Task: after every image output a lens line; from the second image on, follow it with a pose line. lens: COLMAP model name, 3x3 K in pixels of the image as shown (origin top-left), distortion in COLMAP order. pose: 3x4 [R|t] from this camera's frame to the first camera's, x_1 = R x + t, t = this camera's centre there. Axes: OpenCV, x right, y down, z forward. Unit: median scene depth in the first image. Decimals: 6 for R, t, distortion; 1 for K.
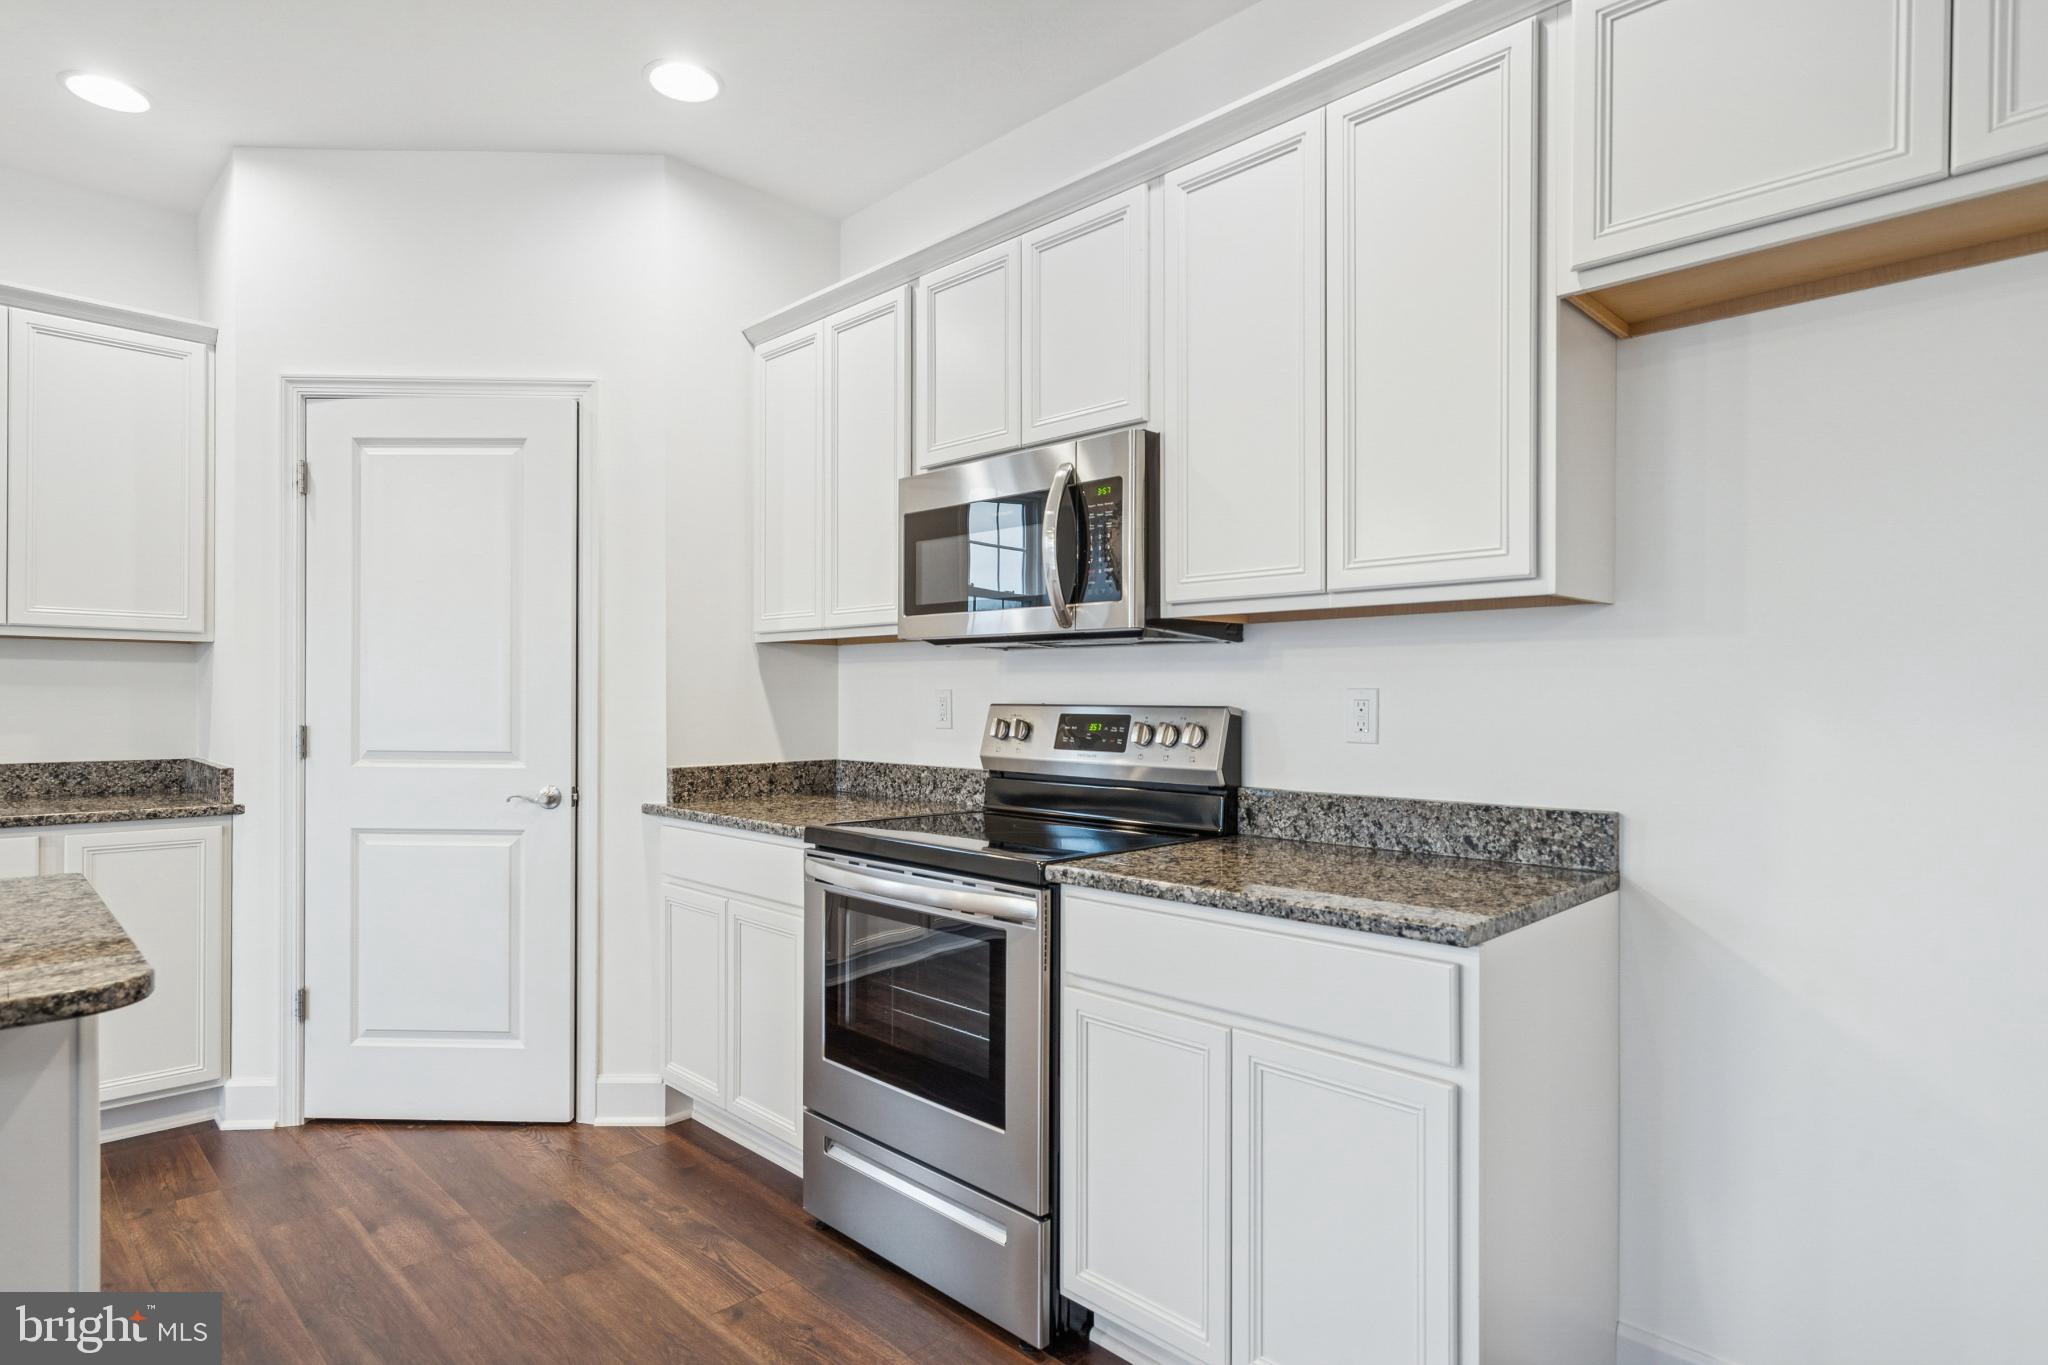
lens RADIAL K [[1075.5, 0, 1021.4], [0, 1075.5, 698.5], [0, 0, 1]] dist [0.000983, 0.000892]
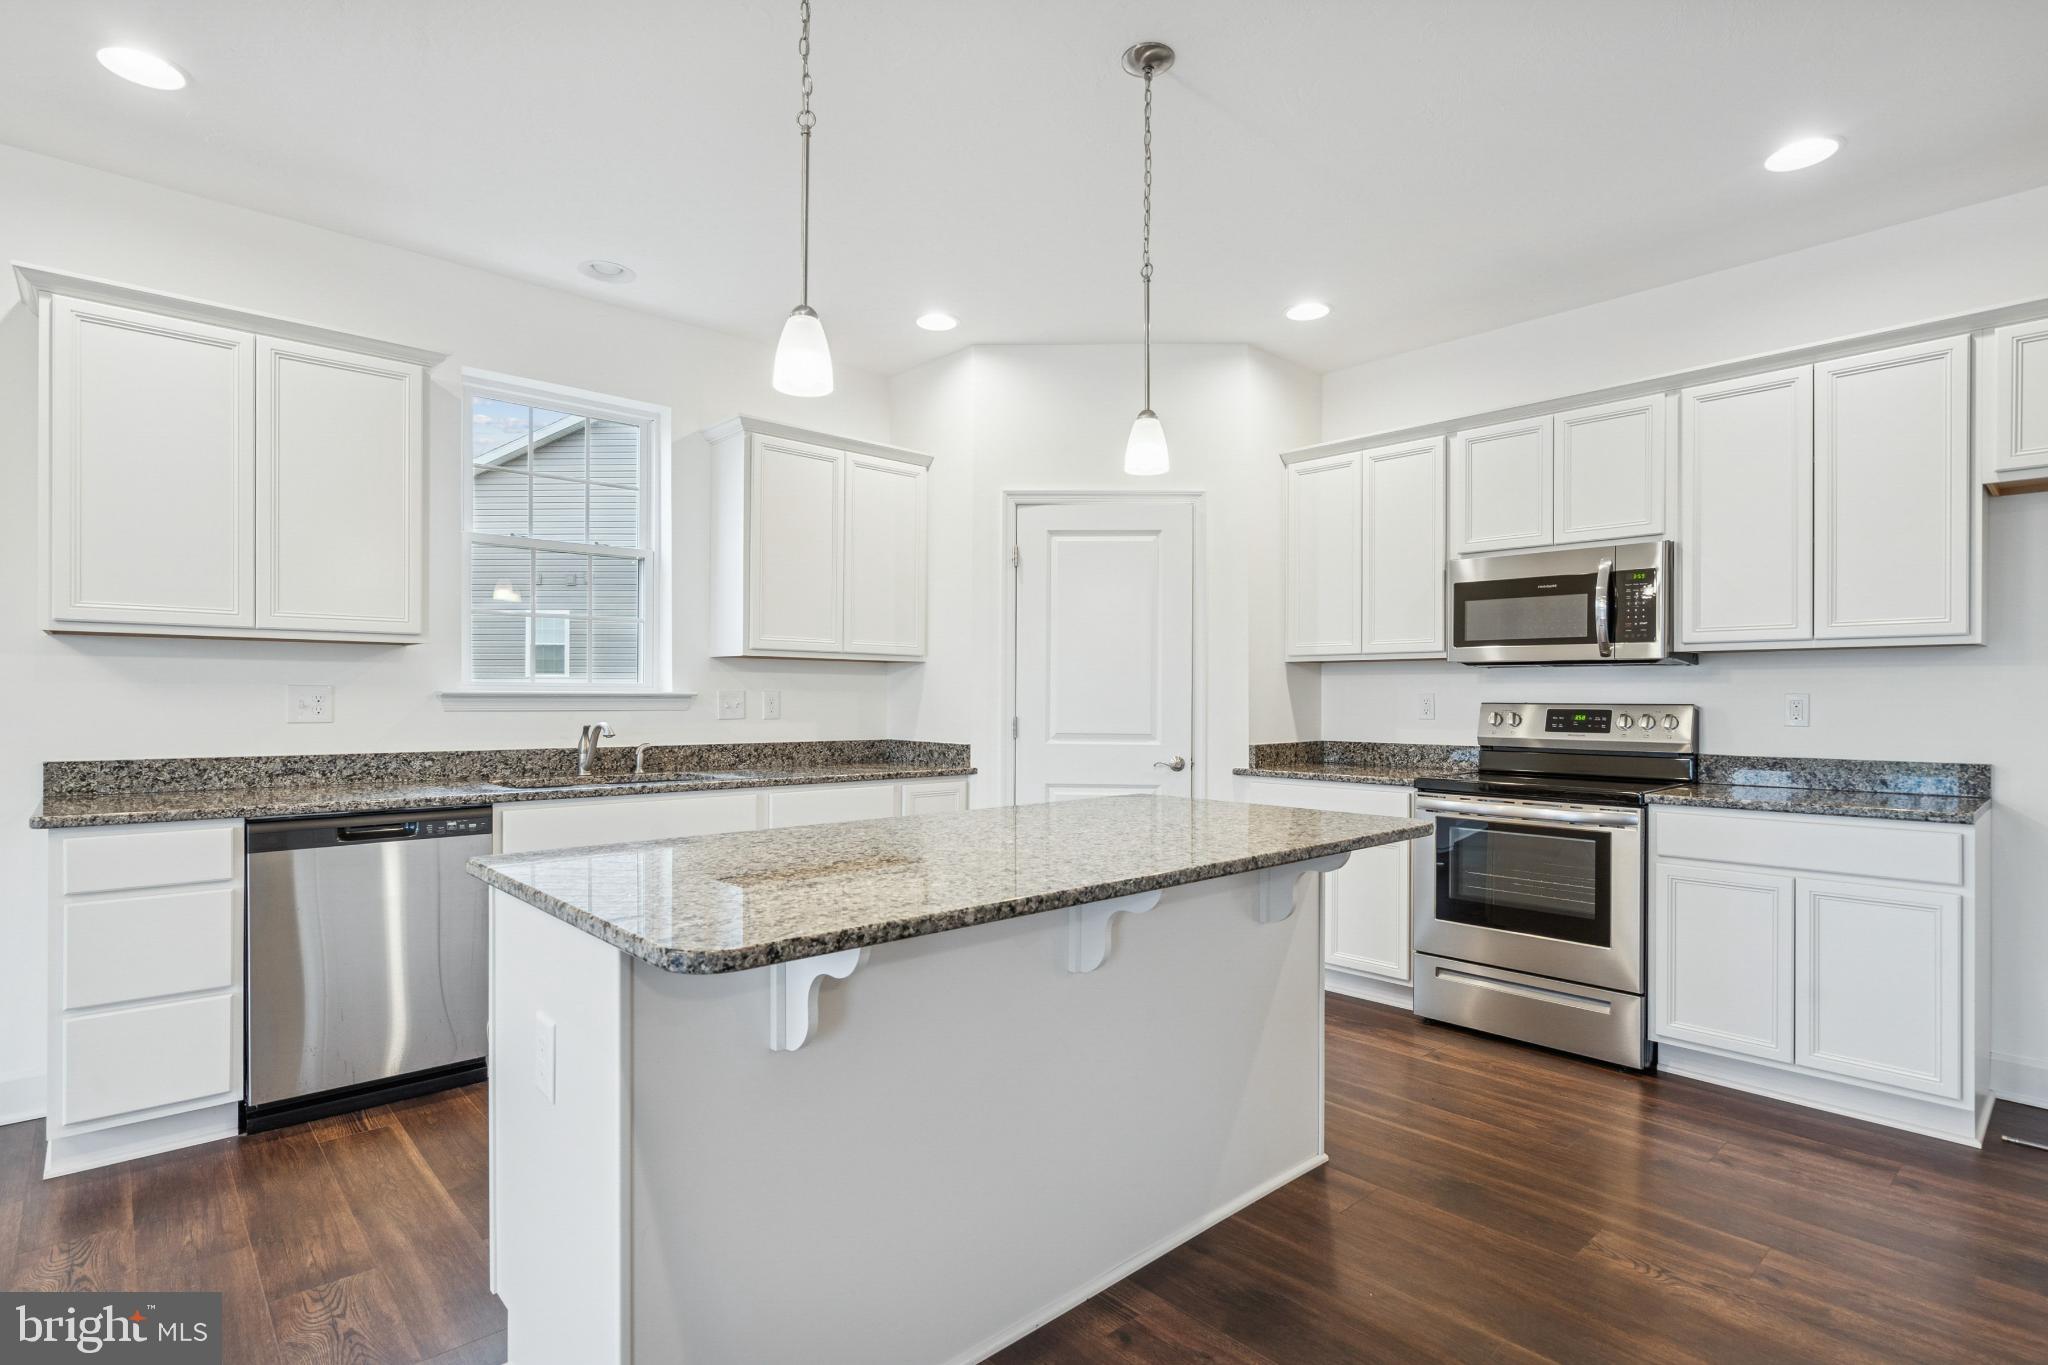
lens RADIAL K [[1000.2, 0, 1019.9], [0, 1000.2, 697.3], [0, 0, 1]] dist [-0.003572, 0.000736]
pose [[0.999084, -0.000048, -0.042788, -0.676724], [0.000010, 1.000000, -0.000894, -0.001865], [0.042788, 0.000892, 0.999084, -0.493040]]
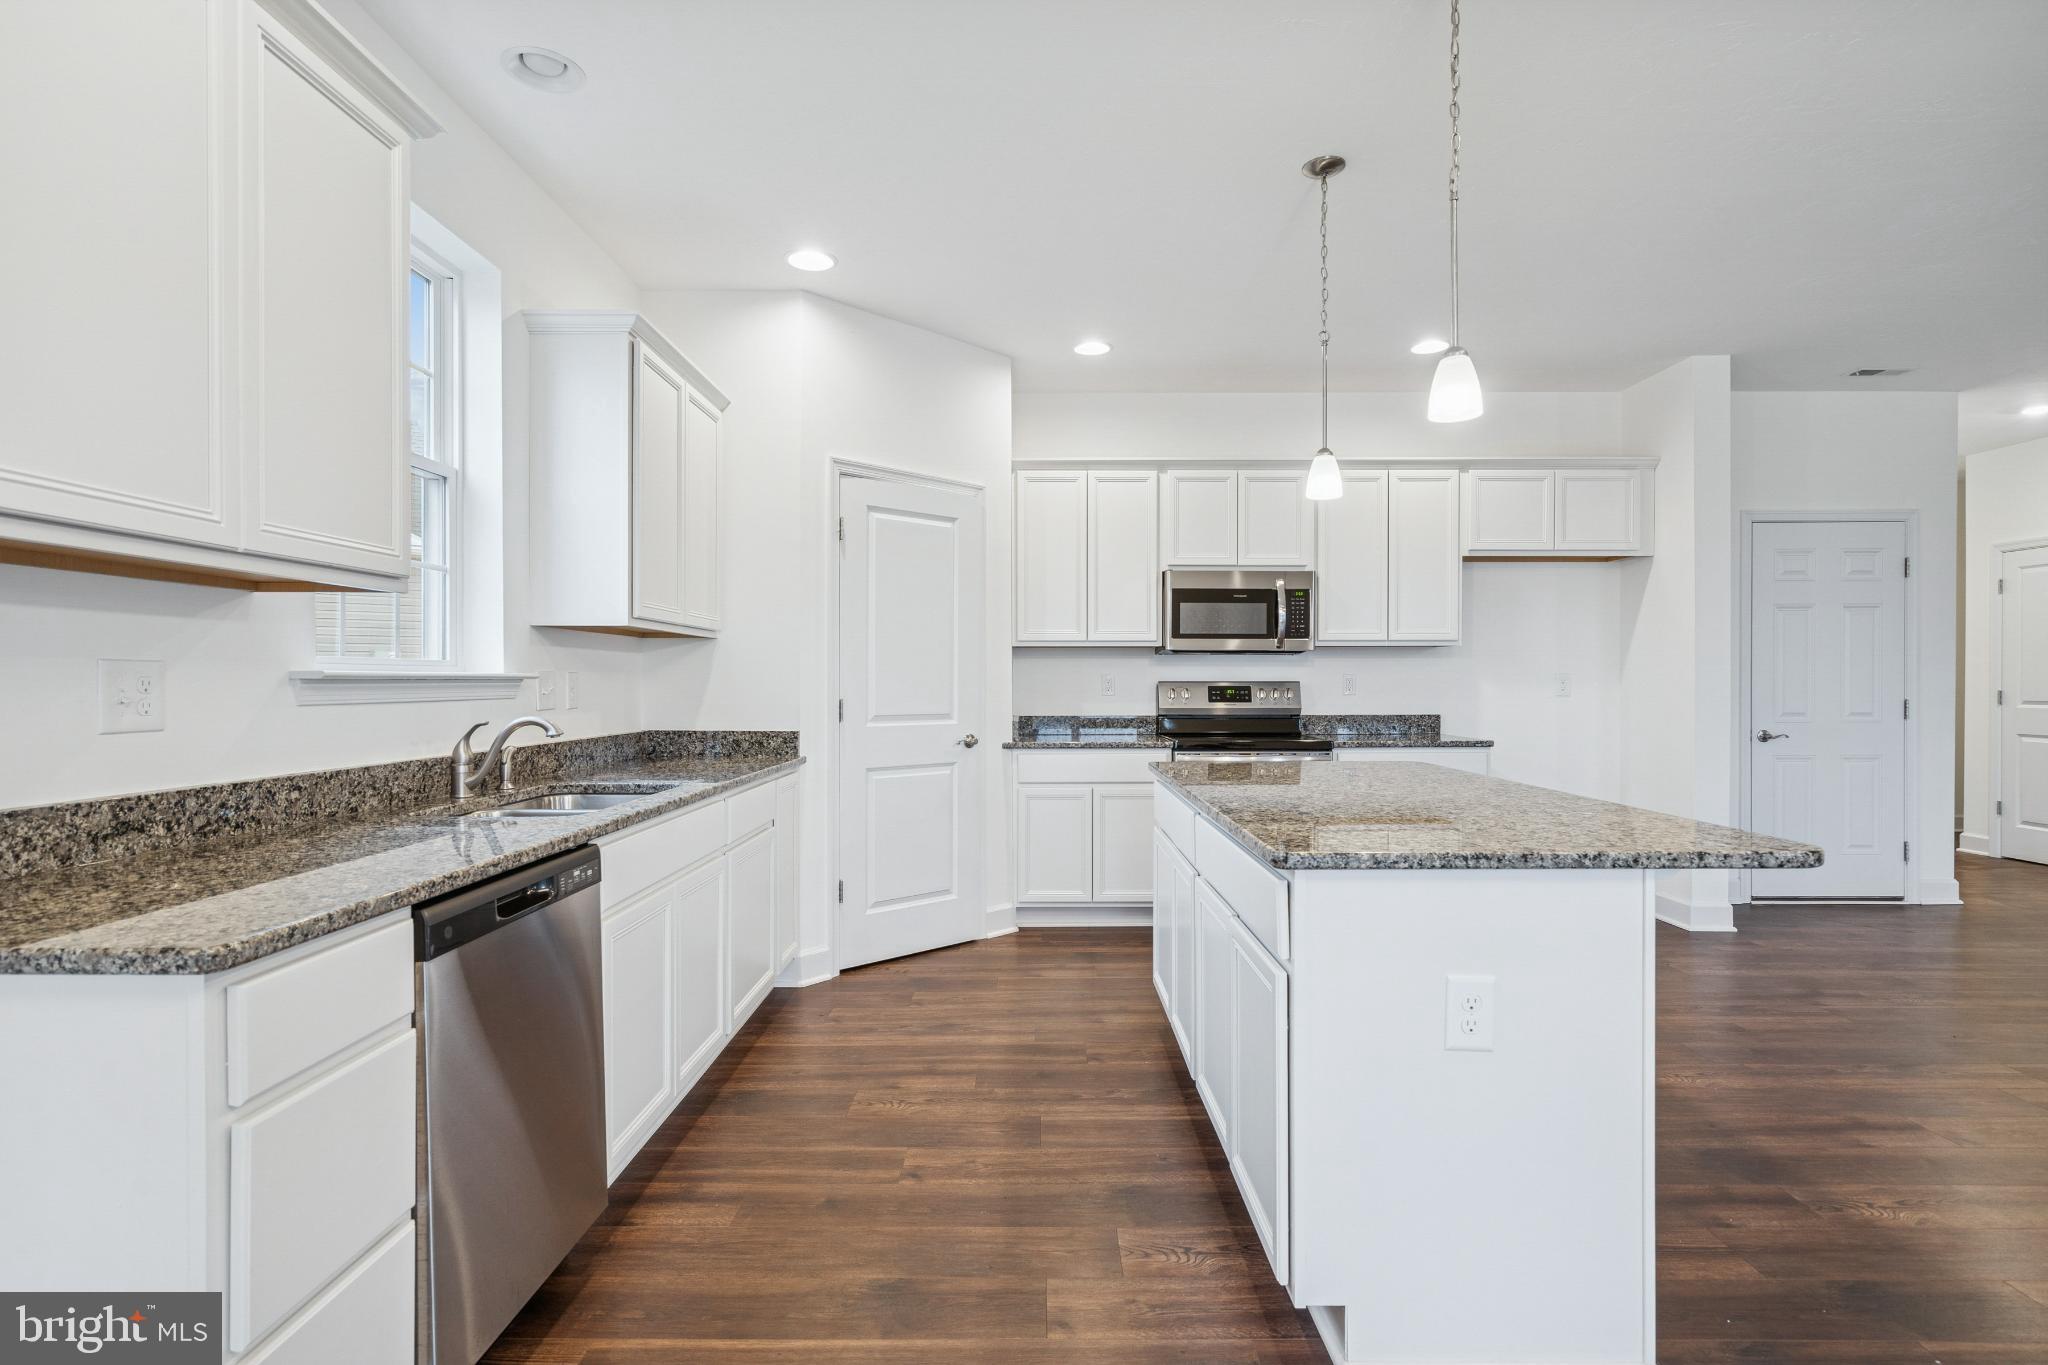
lens RADIAL K [[1021.2, 0, 1018.0], [0, 1021.2, 686.7], [0, 0, 1]] dist [-0.000313, 0.001093]
pose [[0.711624, -0.009596, 0.702495, -1.655622], [0.004451, 0.999948, 0.009149, -0.004291], [-0.702547, -0.003384, 0.711629, -0.168177]]
